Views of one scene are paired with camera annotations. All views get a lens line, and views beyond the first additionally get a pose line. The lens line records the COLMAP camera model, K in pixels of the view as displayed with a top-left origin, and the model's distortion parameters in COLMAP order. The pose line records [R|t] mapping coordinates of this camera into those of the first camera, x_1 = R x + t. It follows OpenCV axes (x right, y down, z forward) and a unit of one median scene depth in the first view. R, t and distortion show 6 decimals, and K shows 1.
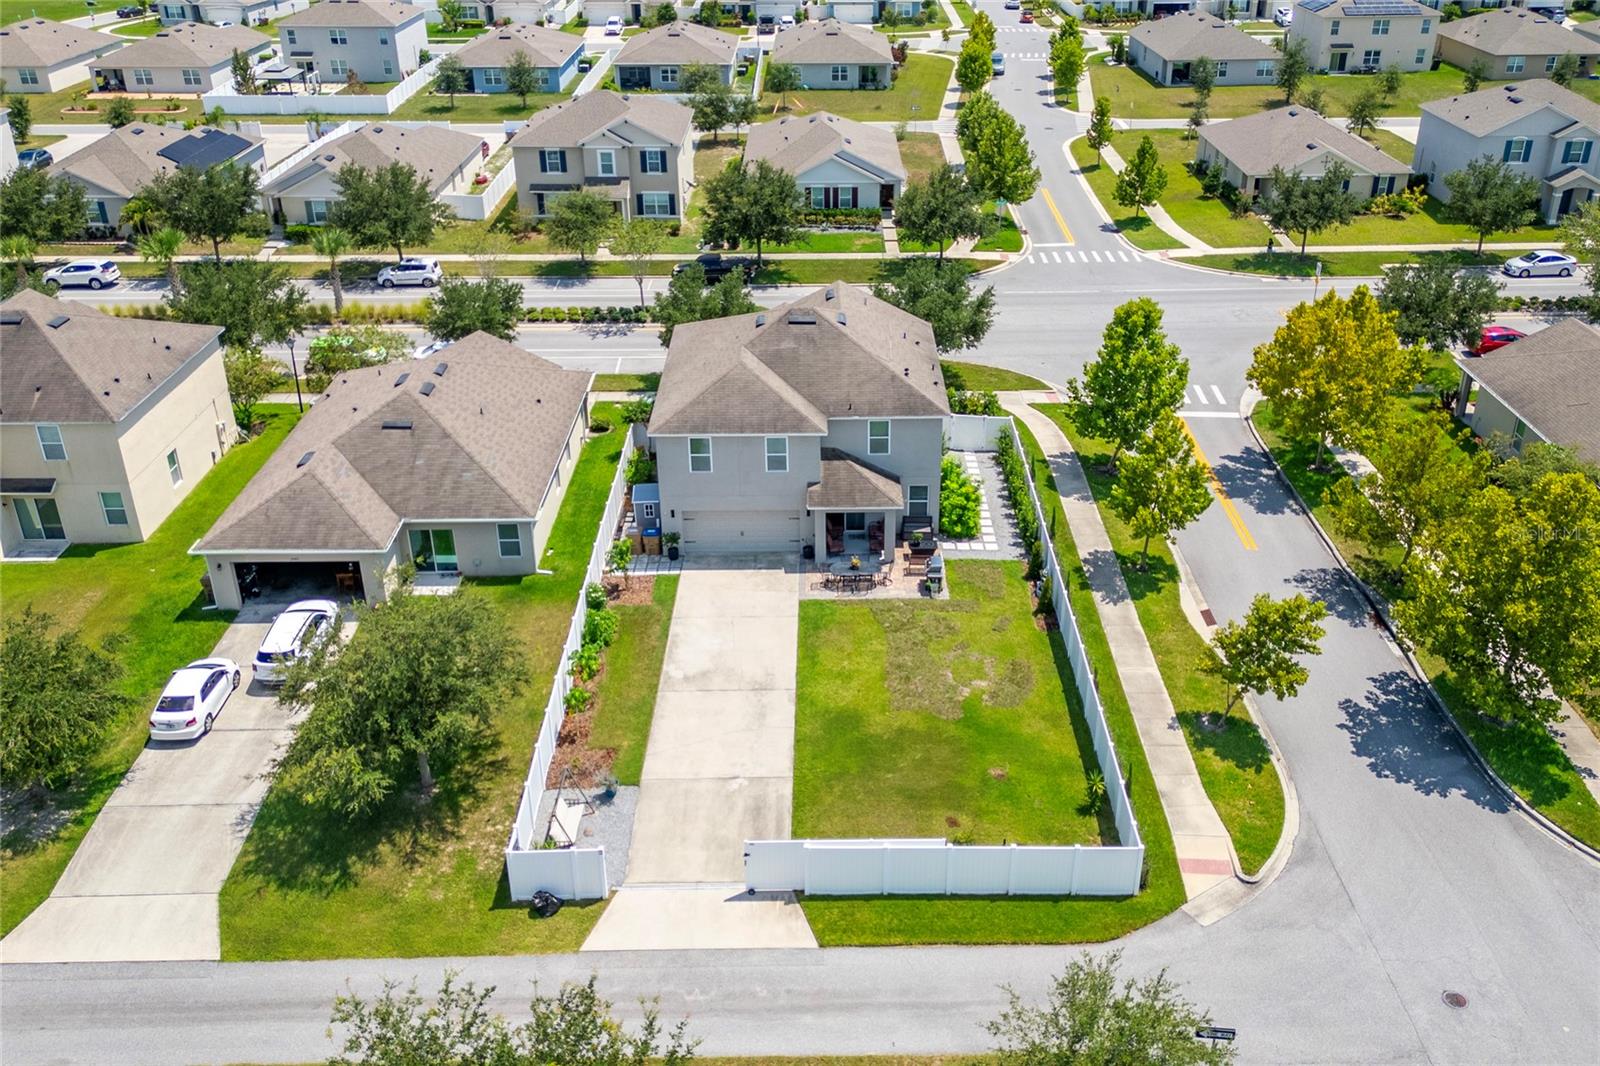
lens RADIAL K [[1406.6, 0, 834.1], [0, 1406.6, 531.6], [0, 0, 1]] dist [0.111946, -0.194926]
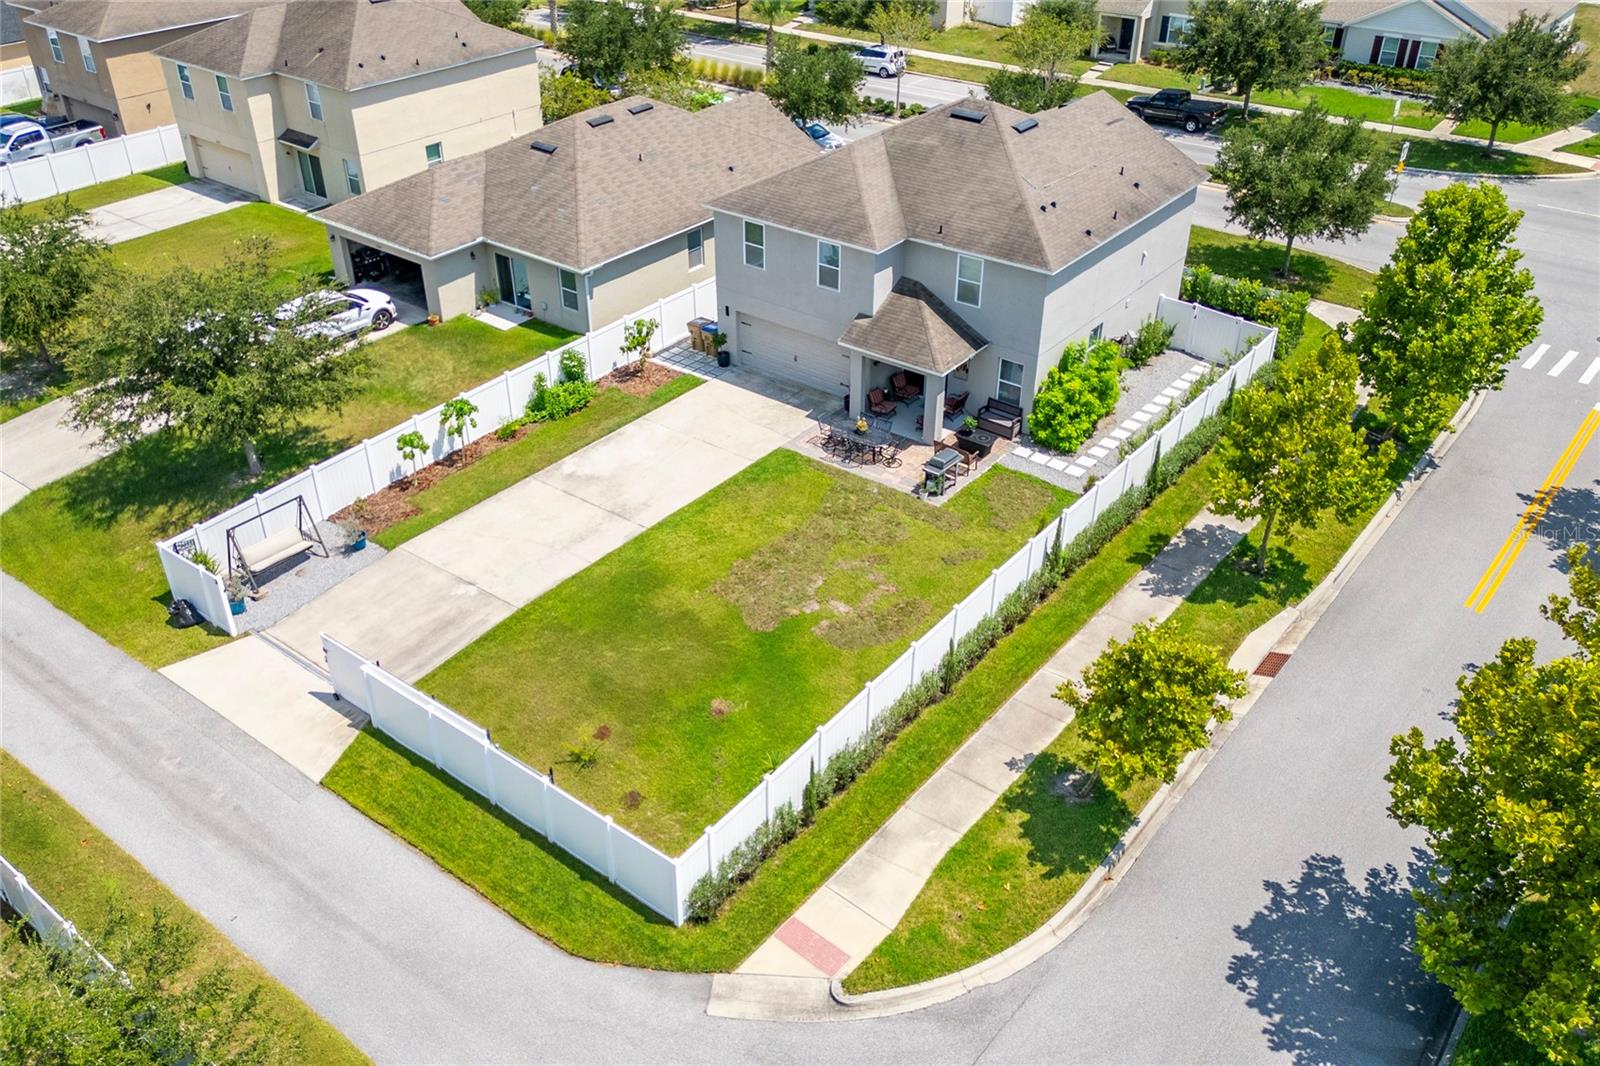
lens RADIAL K [[1351.8, 0, 763.9], [0, 1351.8, 539.5], [0, 0, 1]] dist [0.125430, -0.191300]
pose [[0.771959, 0.340013, -0.537095, 0.387798], [-0.292560, 0.940157, 0.174683, -0.032572], [0.564348, 0.022285, 0.825236, 0.347393]]
